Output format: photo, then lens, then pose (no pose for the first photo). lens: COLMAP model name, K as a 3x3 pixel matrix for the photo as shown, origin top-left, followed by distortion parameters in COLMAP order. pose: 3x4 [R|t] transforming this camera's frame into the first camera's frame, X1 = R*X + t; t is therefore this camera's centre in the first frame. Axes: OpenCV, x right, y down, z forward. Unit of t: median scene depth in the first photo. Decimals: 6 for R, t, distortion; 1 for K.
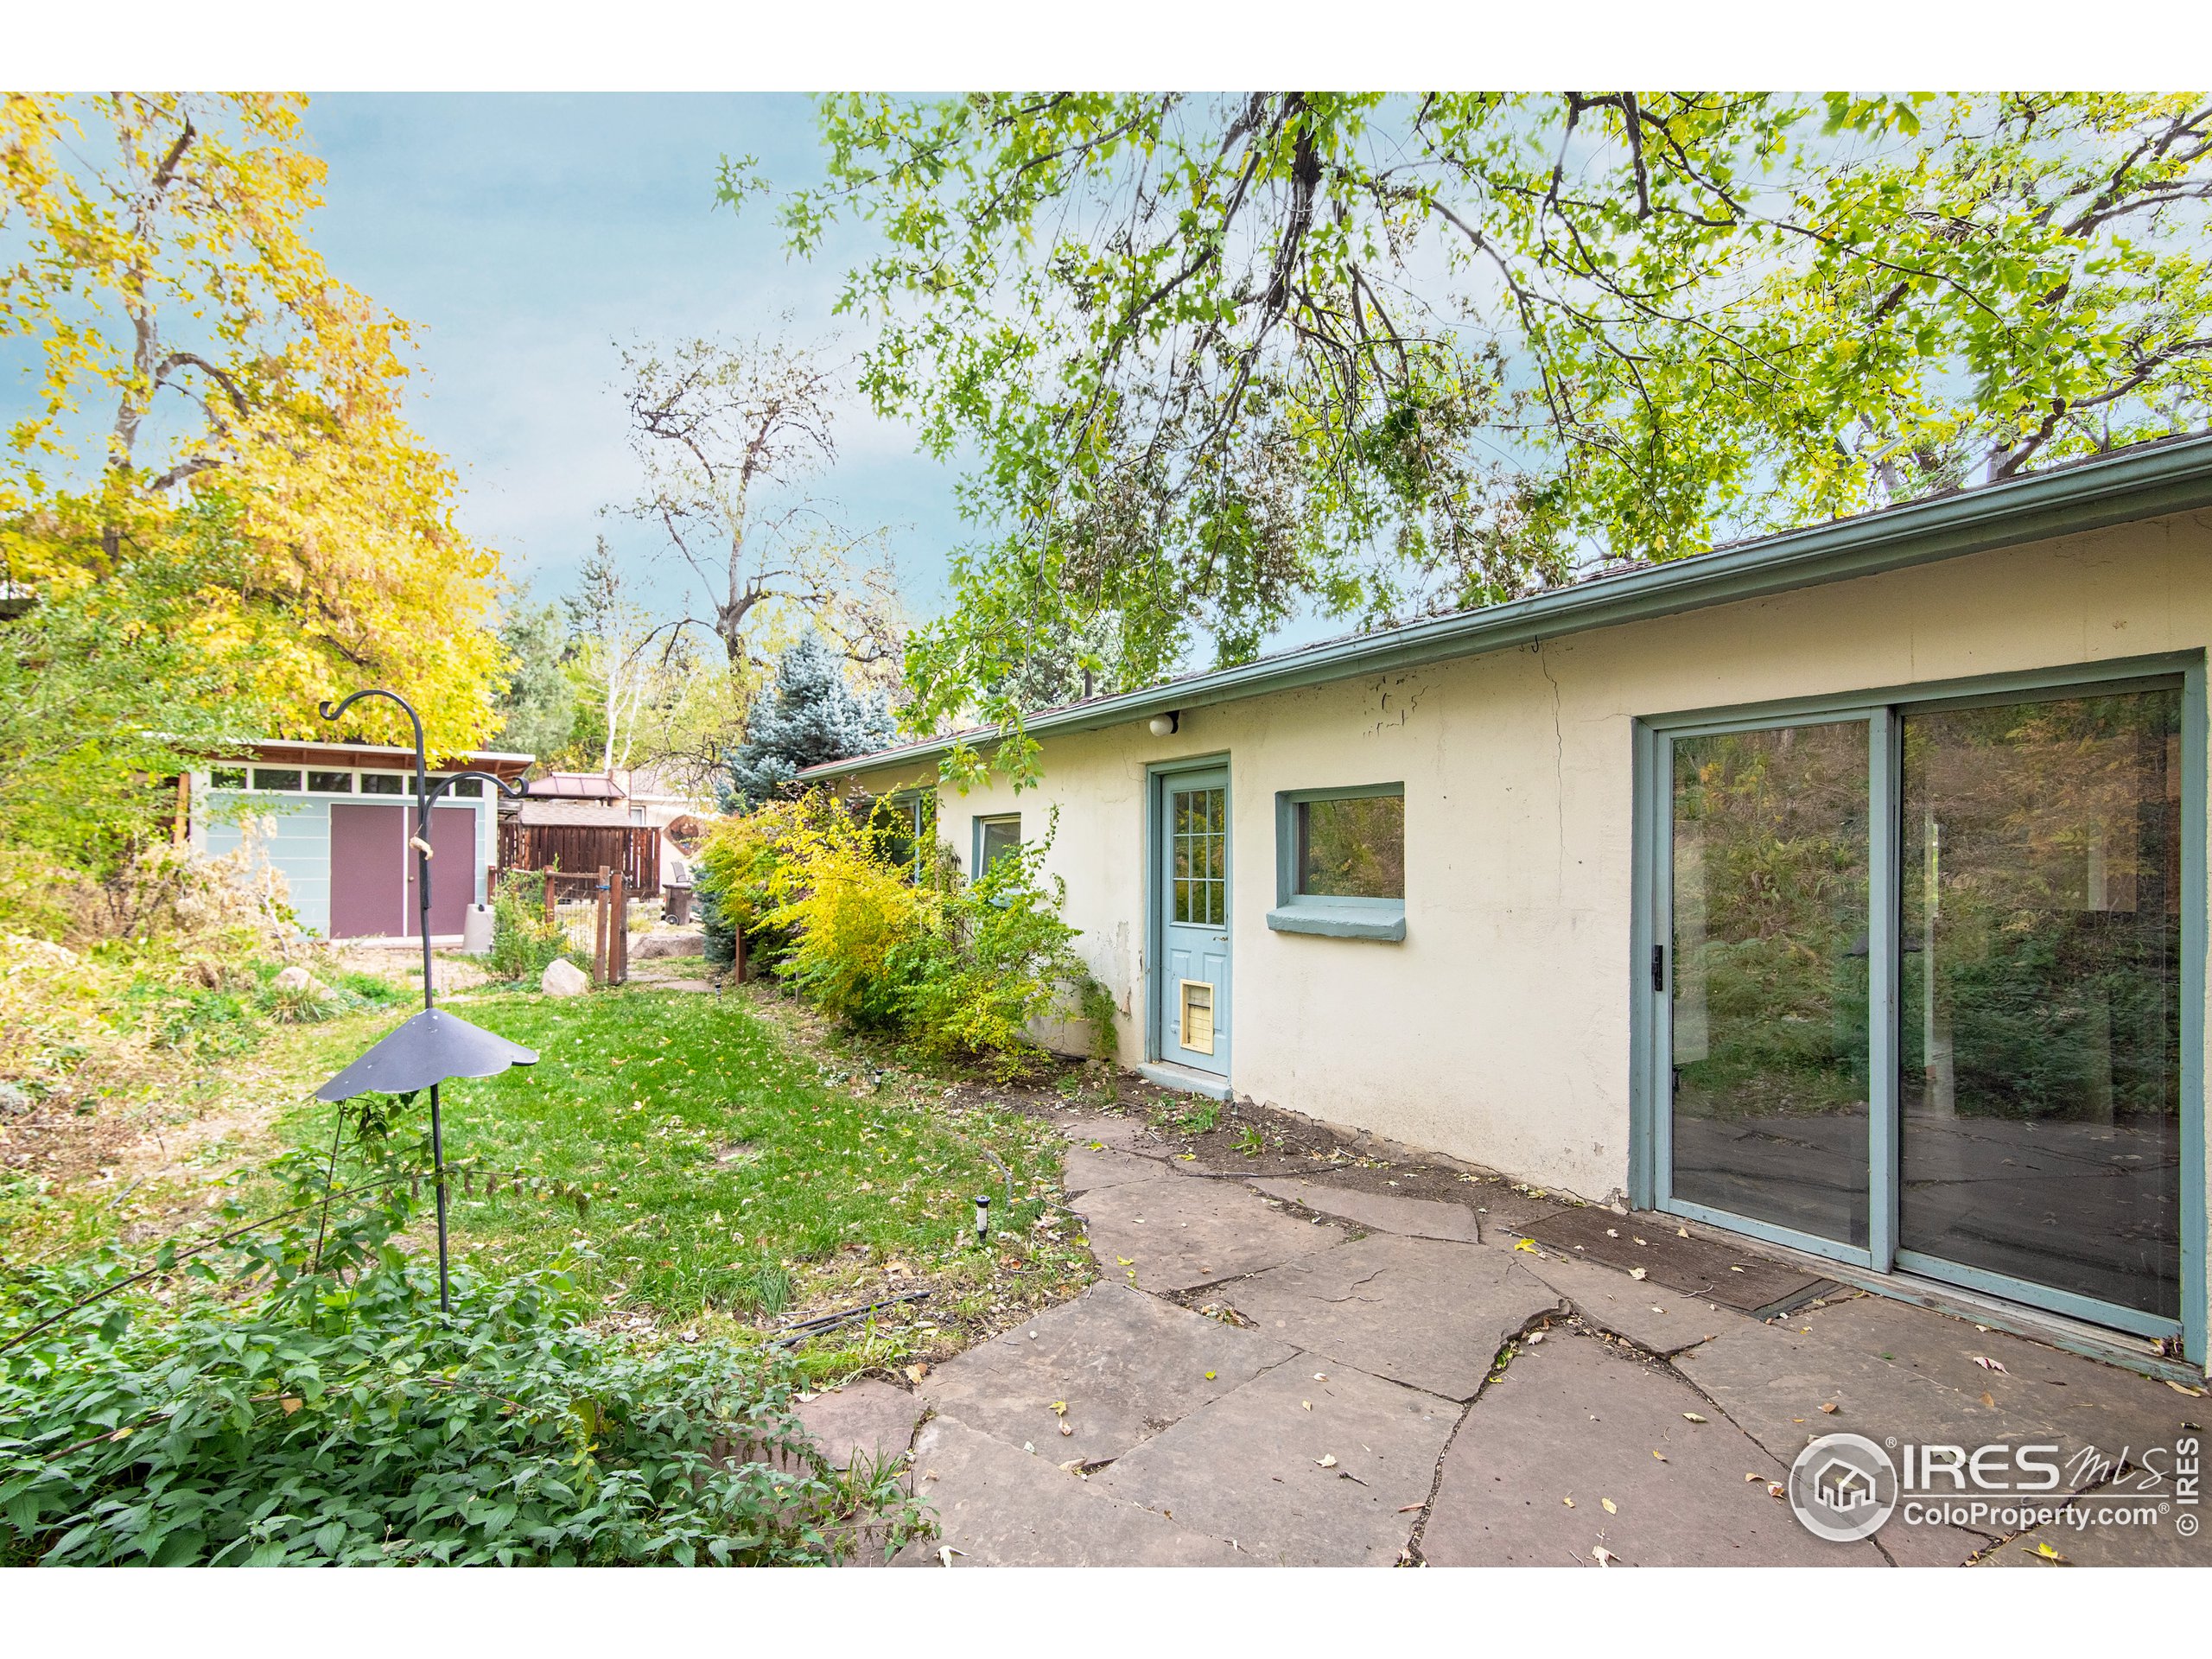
lens RADIAL K [[1023.1, 0, 1075.1], [0, 1023.1, 844.0], [0, 0, 1]] dist [0.023208, -0.000185]
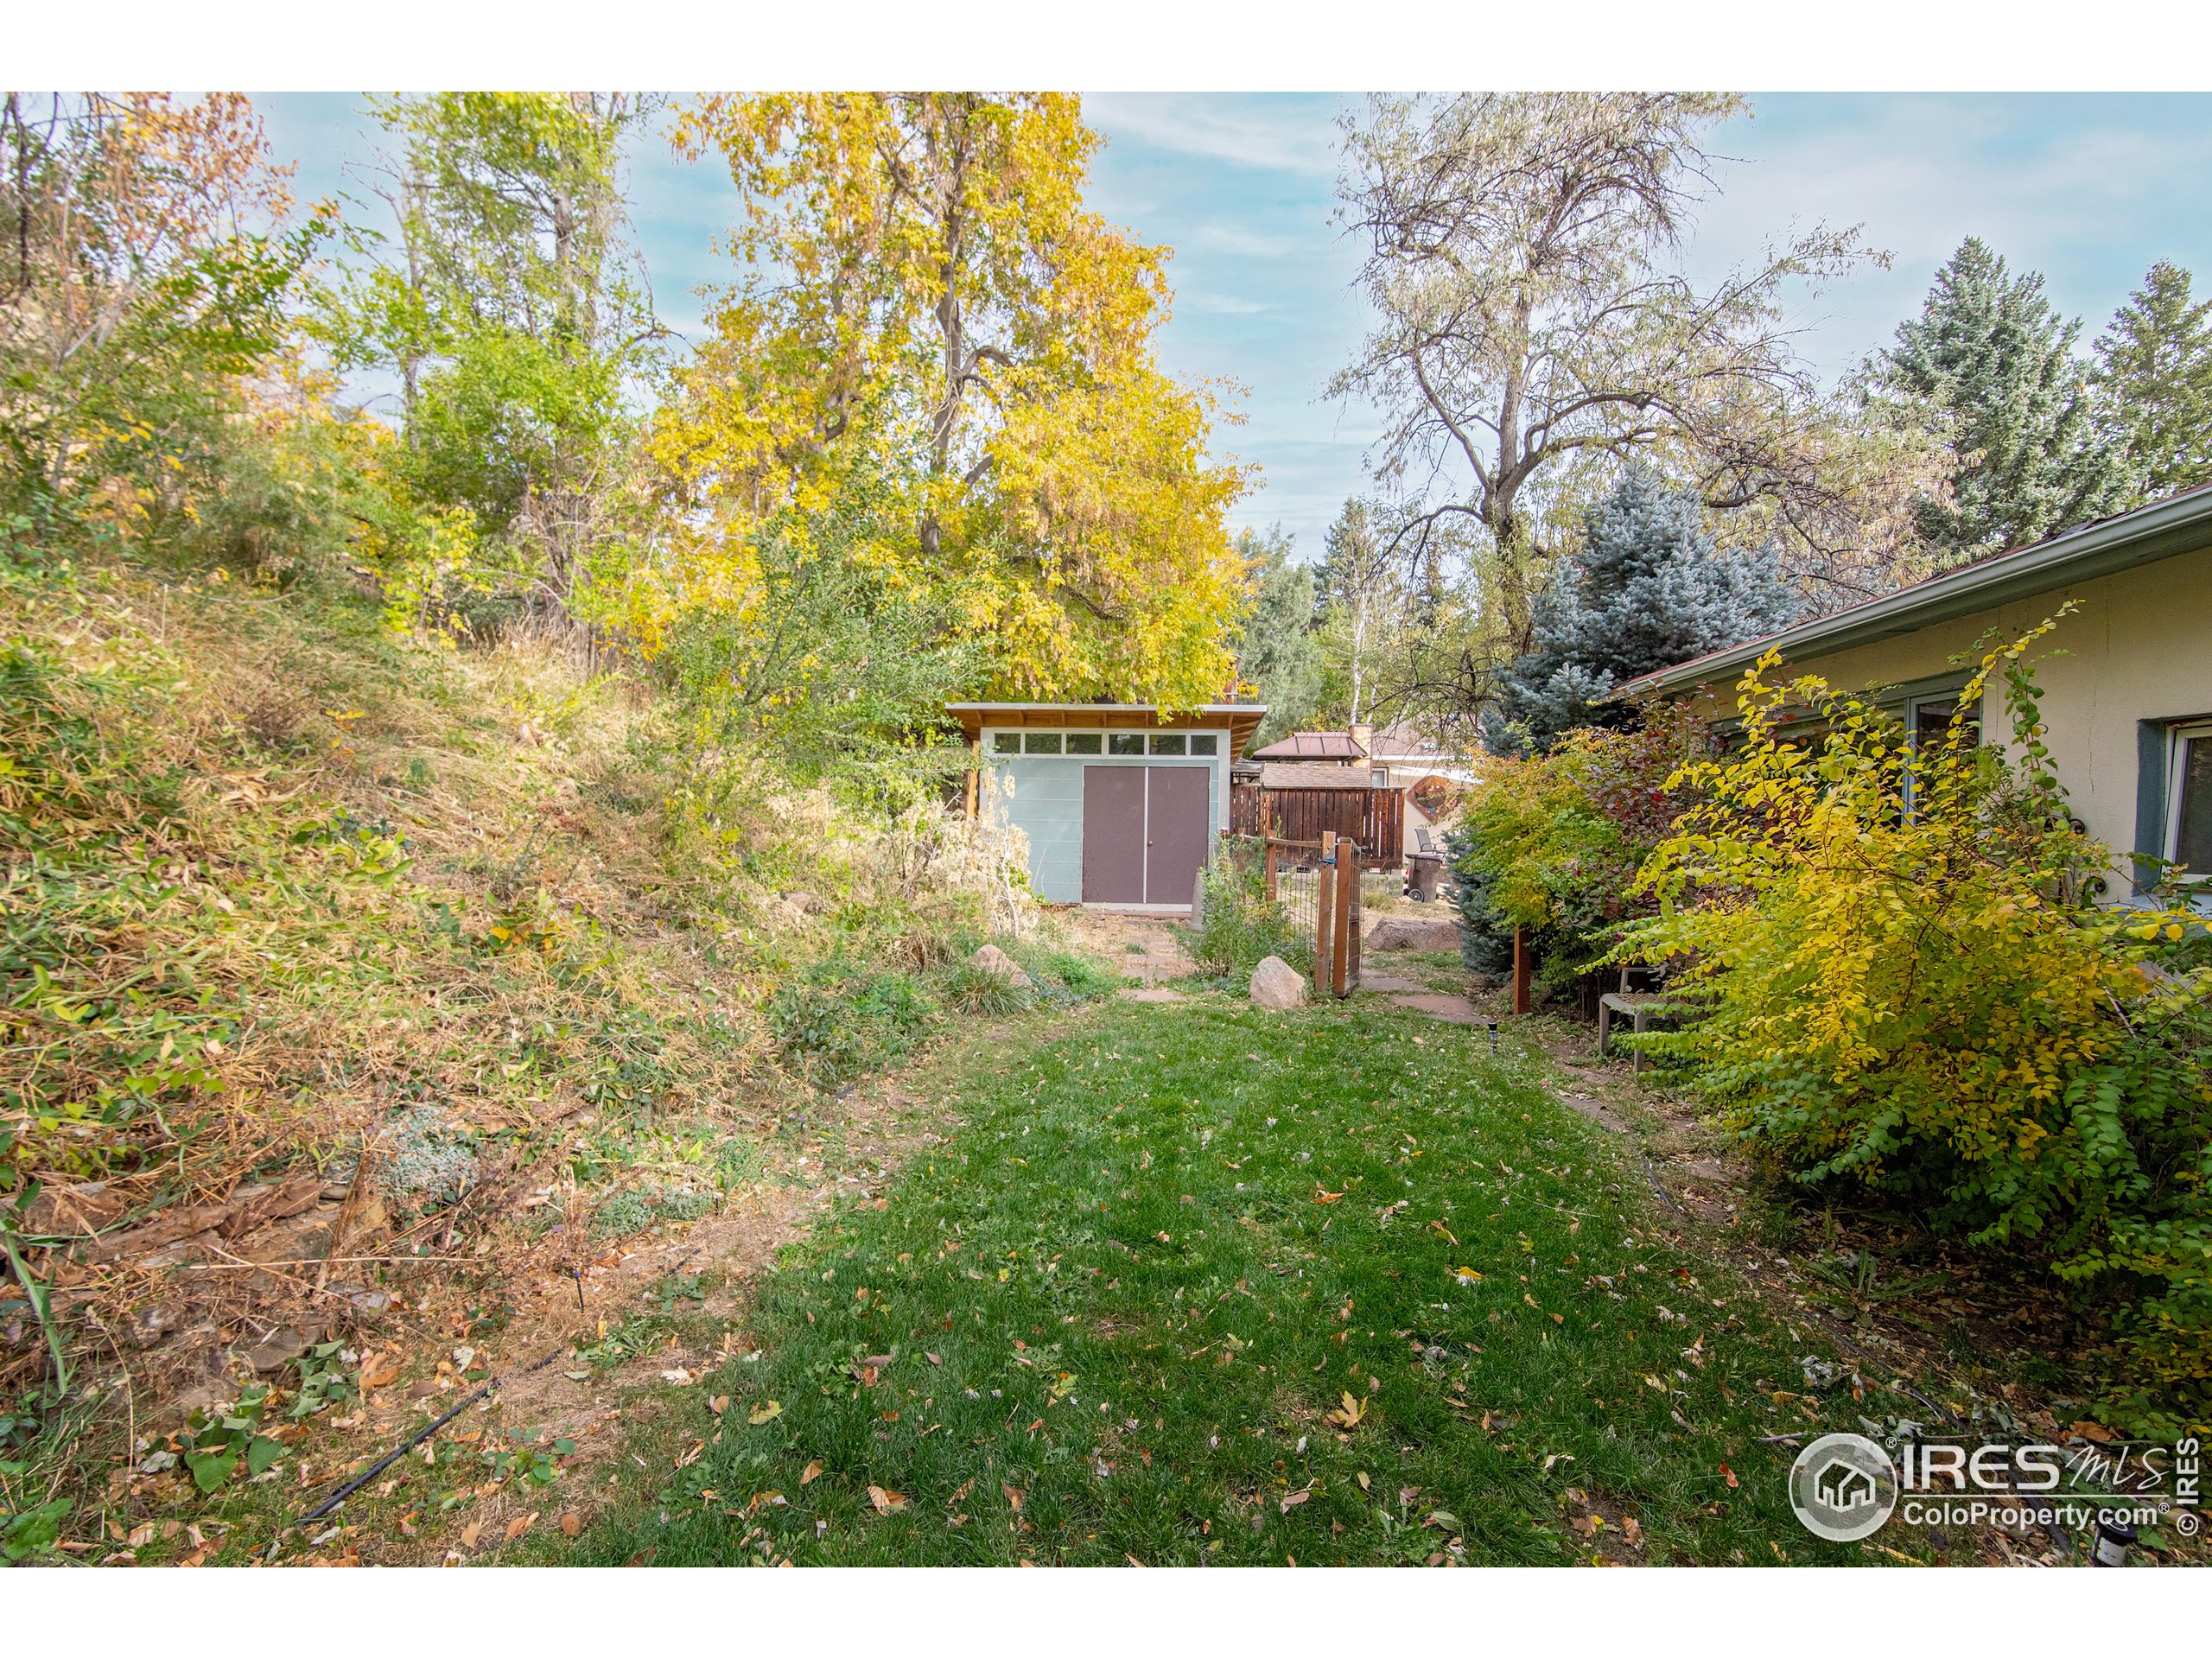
lens RADIAL K [[1023.1, 0, 1075.1], [0, 1023.1, 844.0], [0, 0, 1]] dist [0.023208, -0.000185]
pose [[0.769082, 0.019167, -0.638862, -0.098782], [0.001272, 0.999502, 0.031518, 0.005355], [0.639148, -0.025053, 0.768675, 0.244207]]
